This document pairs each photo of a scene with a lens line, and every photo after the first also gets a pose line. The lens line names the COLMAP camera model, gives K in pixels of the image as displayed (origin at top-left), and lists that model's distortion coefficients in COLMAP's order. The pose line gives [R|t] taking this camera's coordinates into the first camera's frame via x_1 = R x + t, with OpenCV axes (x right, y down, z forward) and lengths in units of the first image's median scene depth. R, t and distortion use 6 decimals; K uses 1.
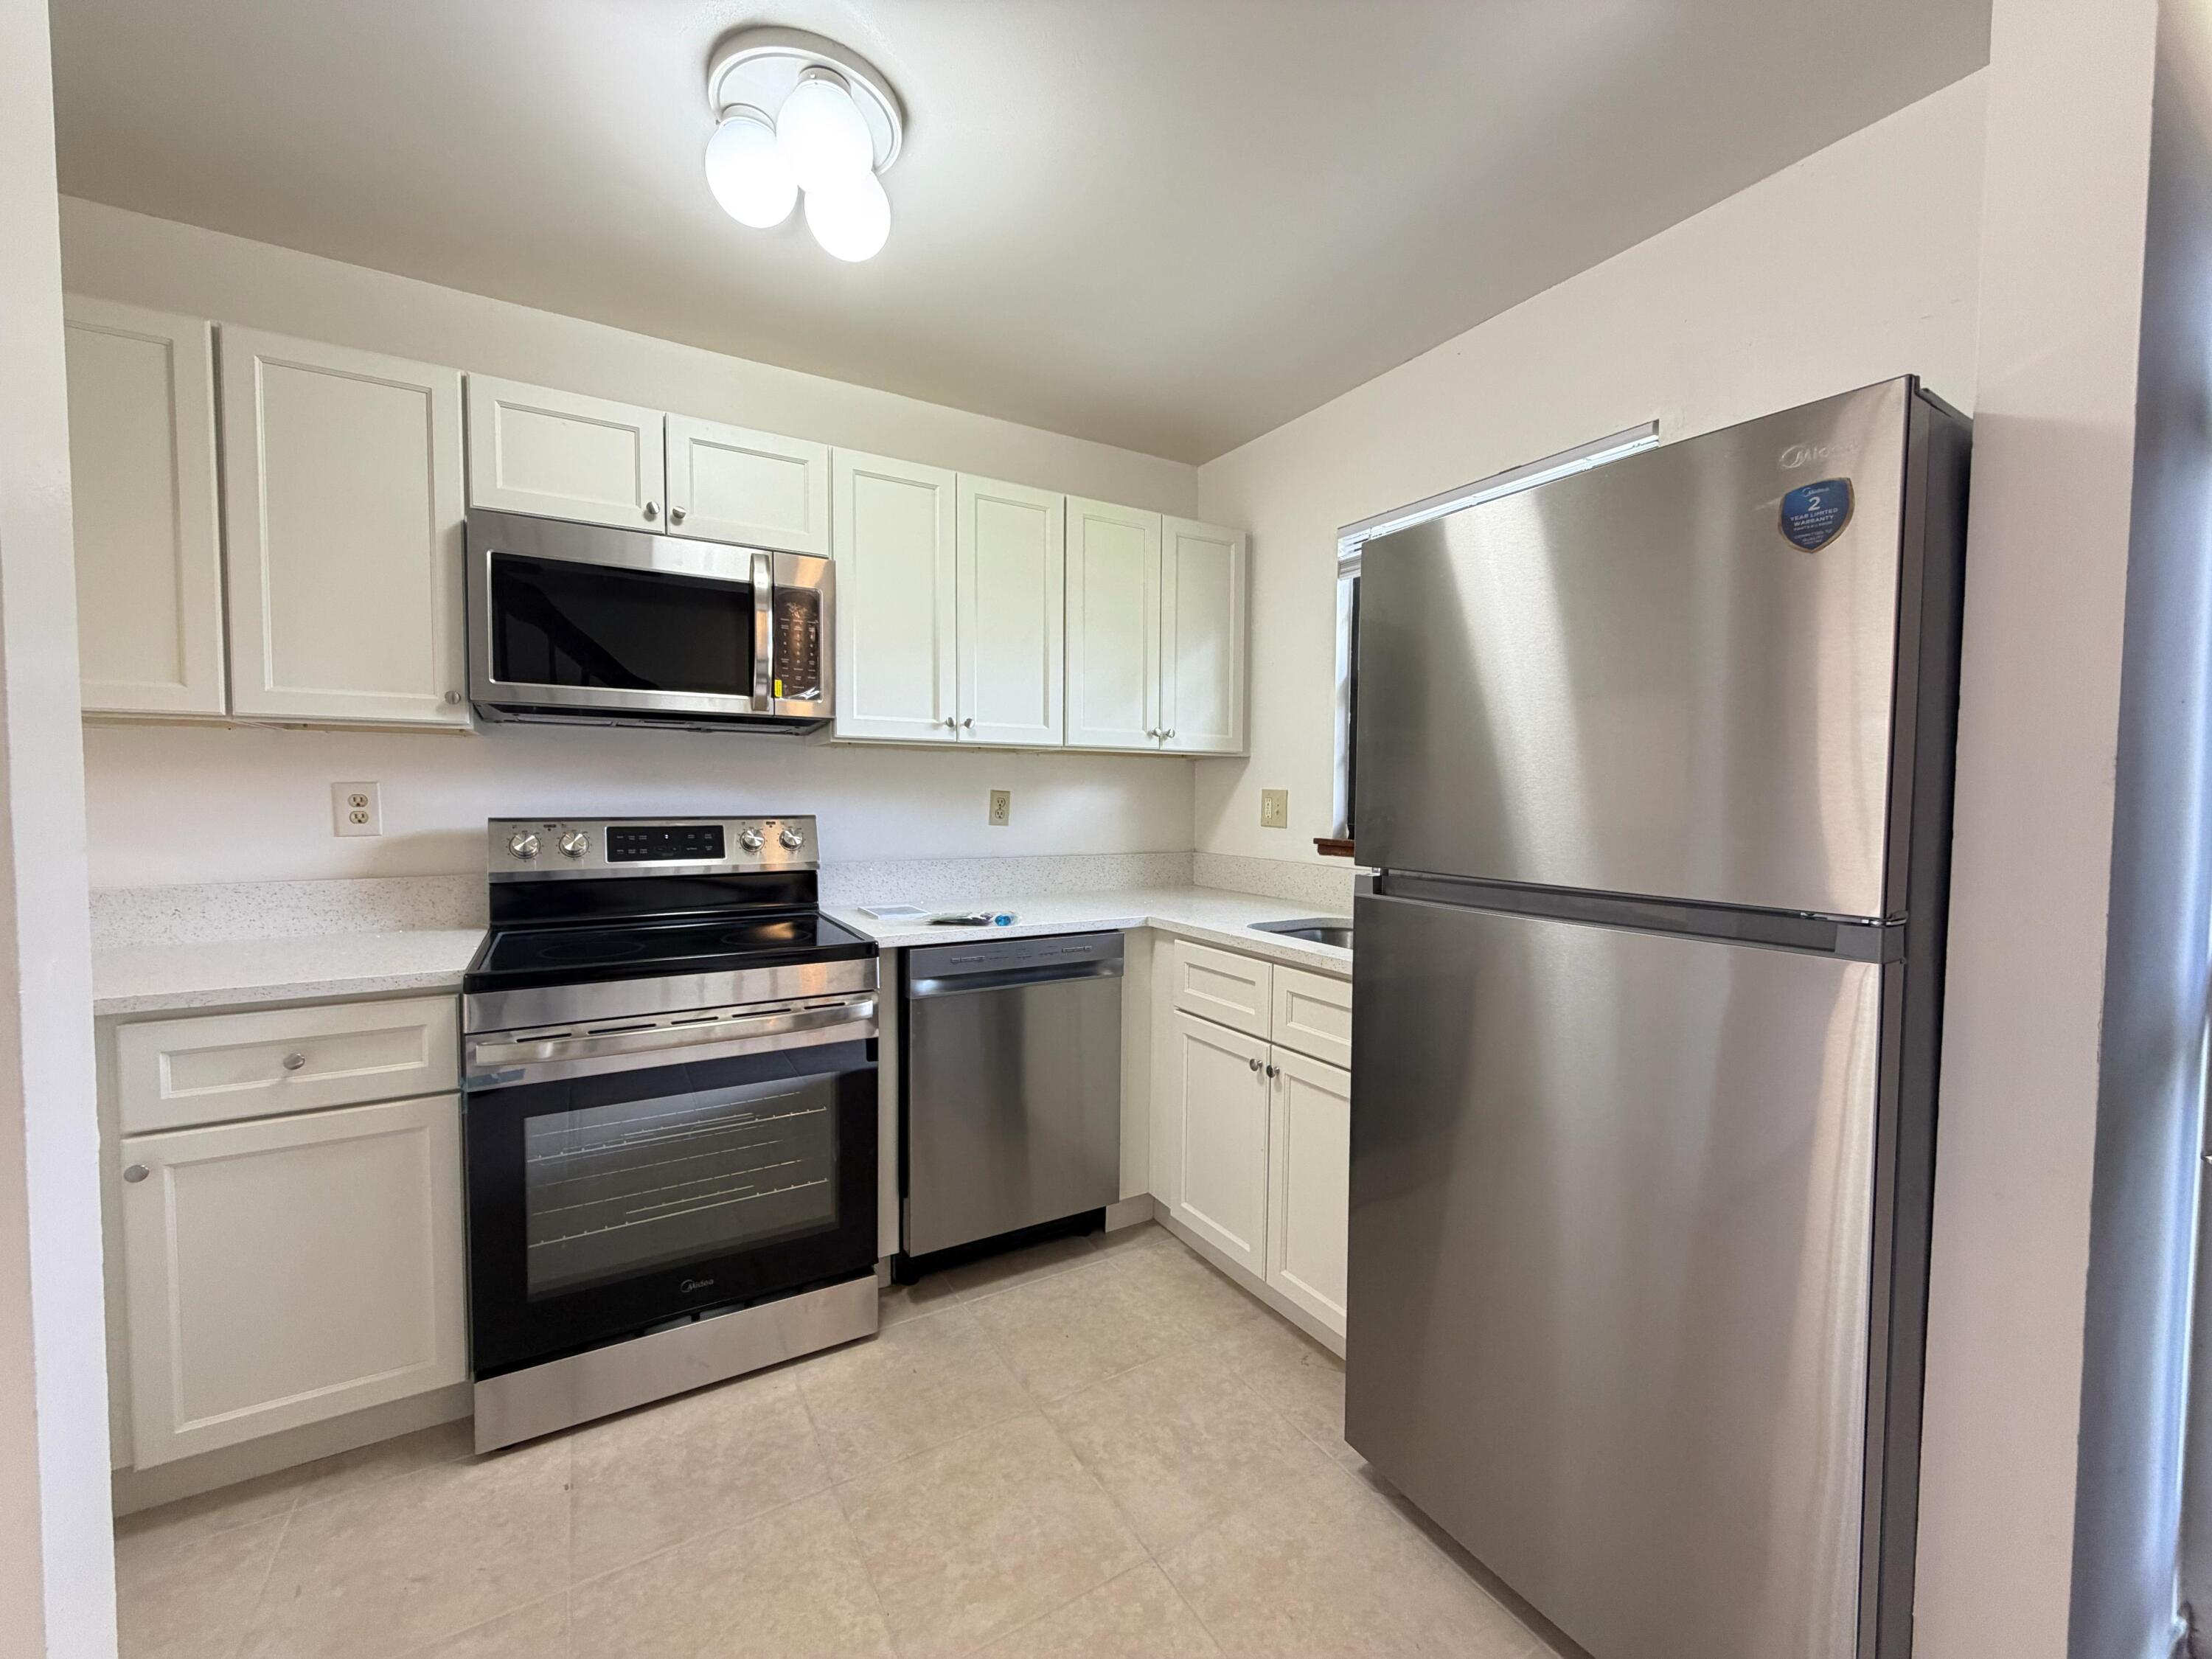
lens RADIAL K [[884.6, 0, 1102.0], [0, 884.6, 830.0], [0, 0, 1]] dist [-0.000093, 0.000522]
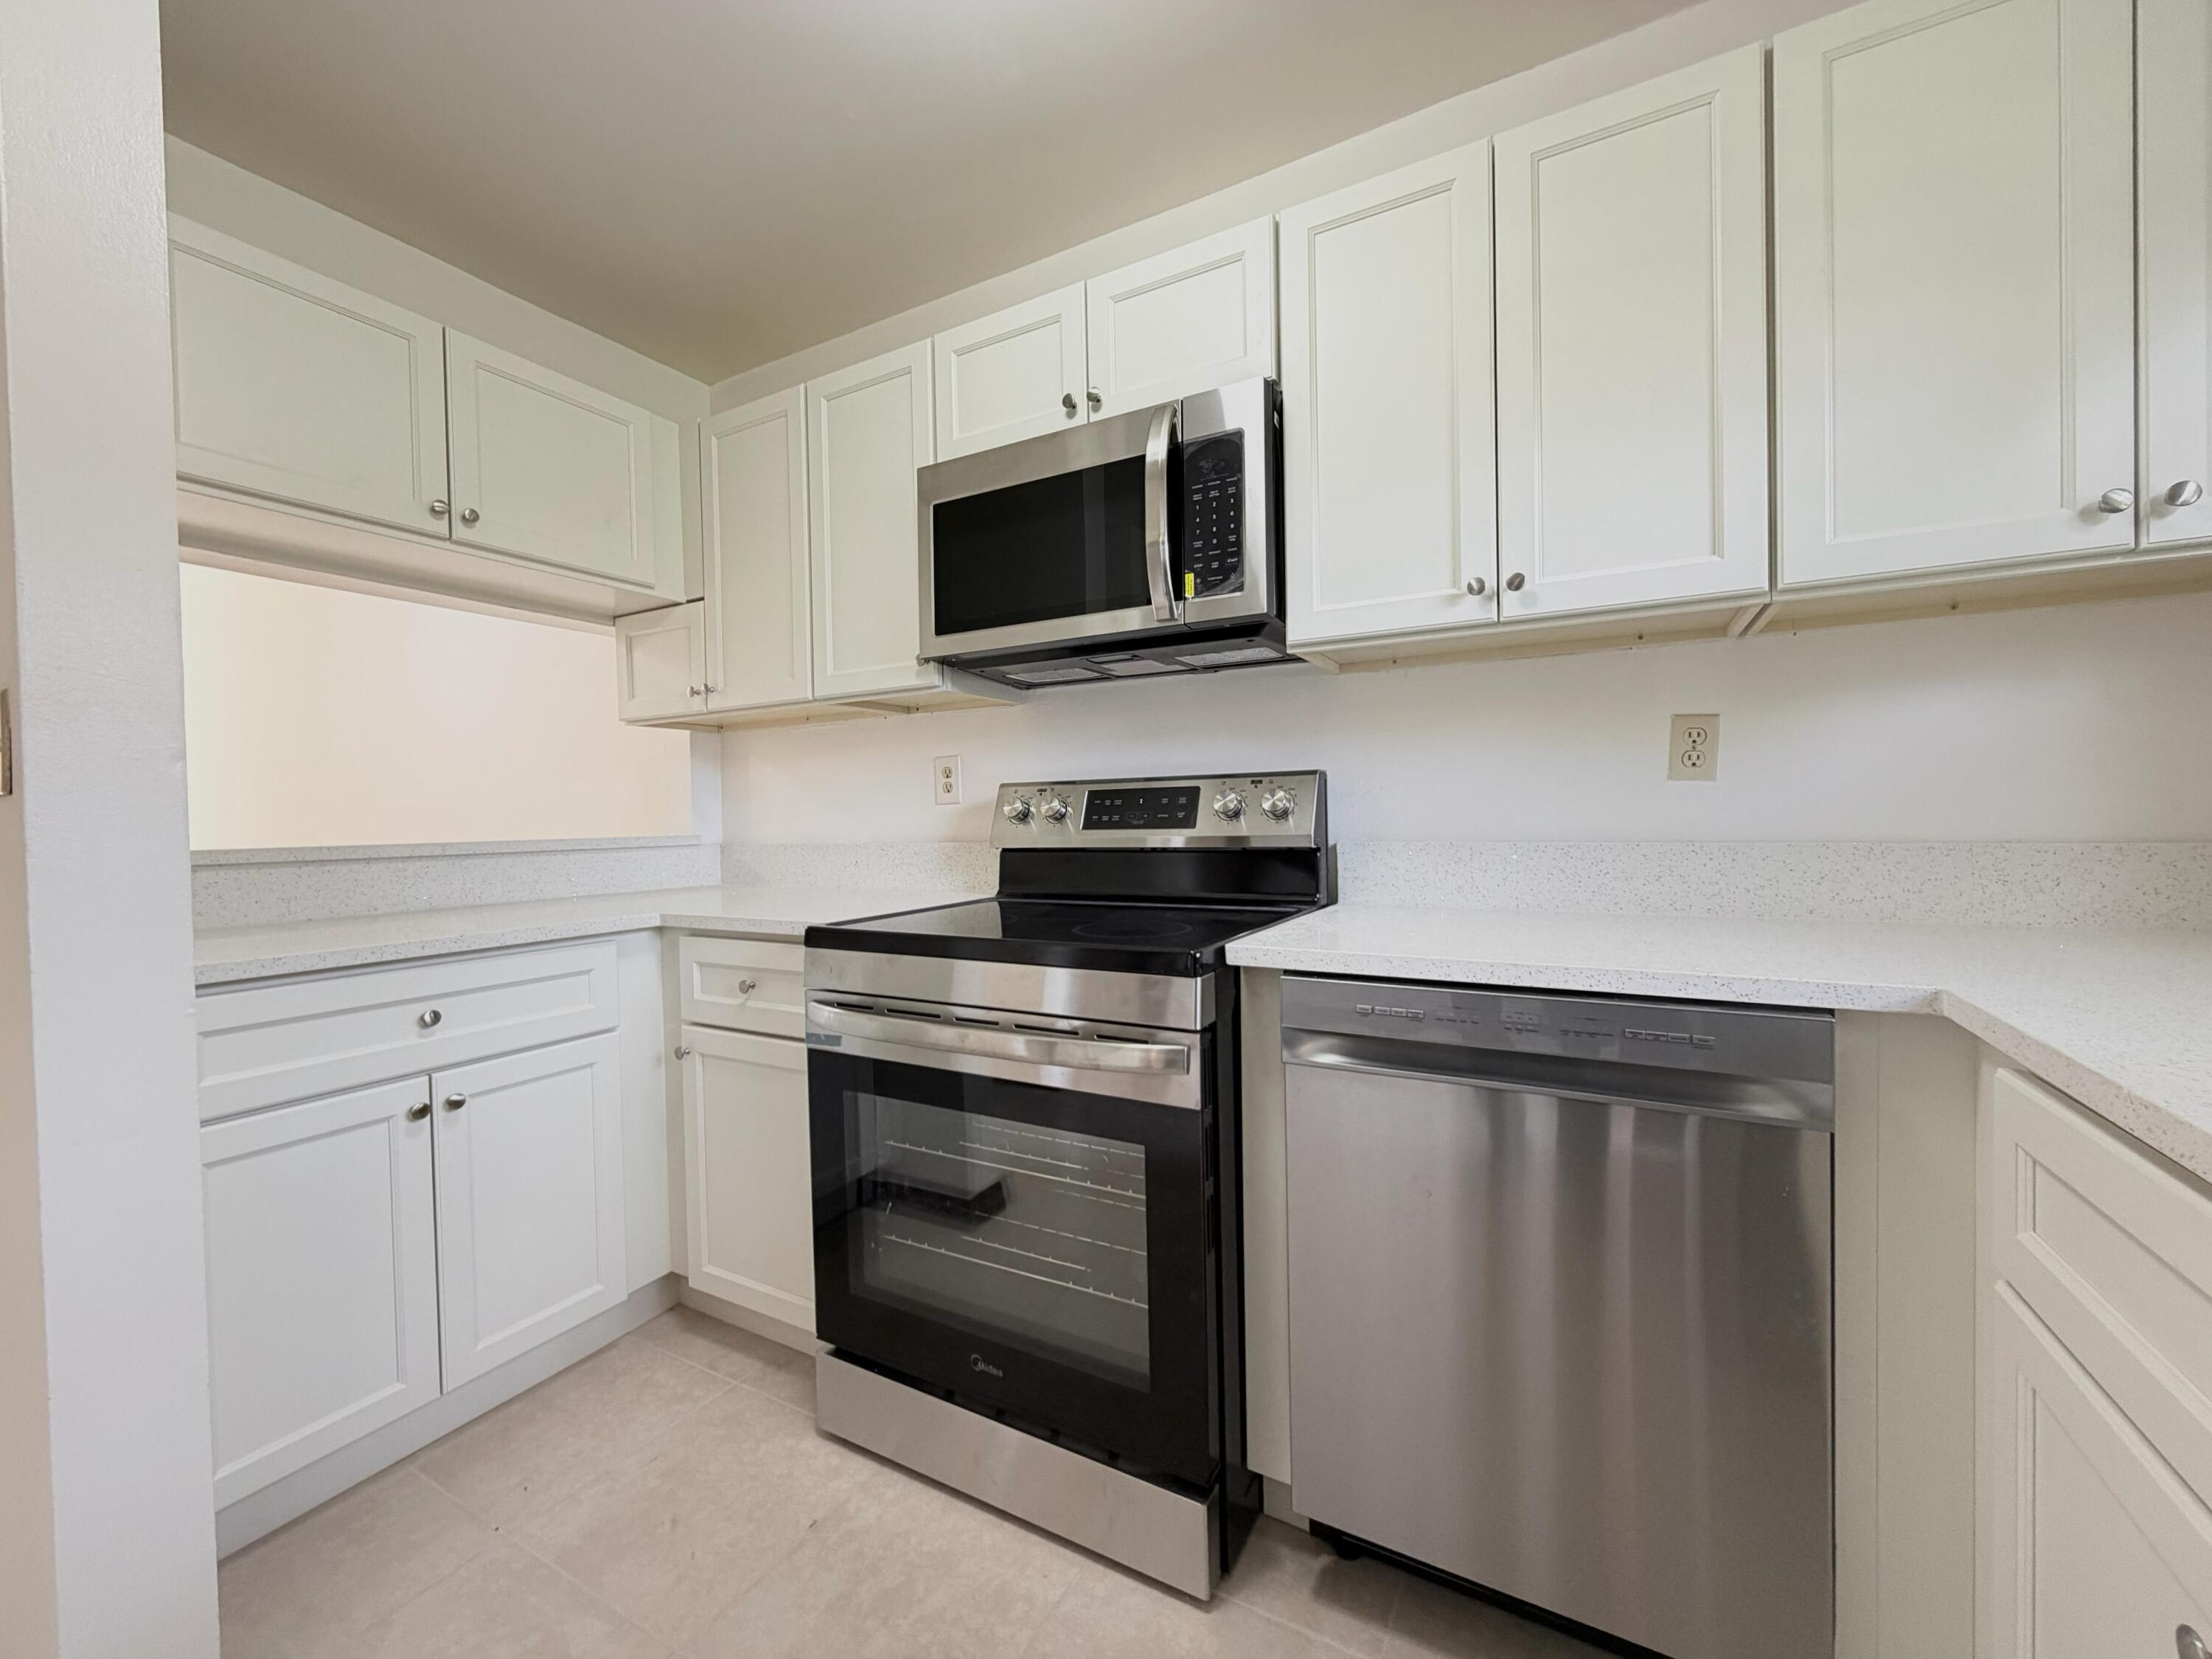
lens RADIAL K [[884.6, 0, 1102.0], [0, 884.6, 830.0], [0, 0, 1]] dist [-0.000093, 0.000522]
pose [[0.502337, -0.002189, -0.864669, 0.214891], [-0.013646, 0.999852, -0.010459, 0.045871], [0.864564, 0.017053, 0.502233, 0.577868]]
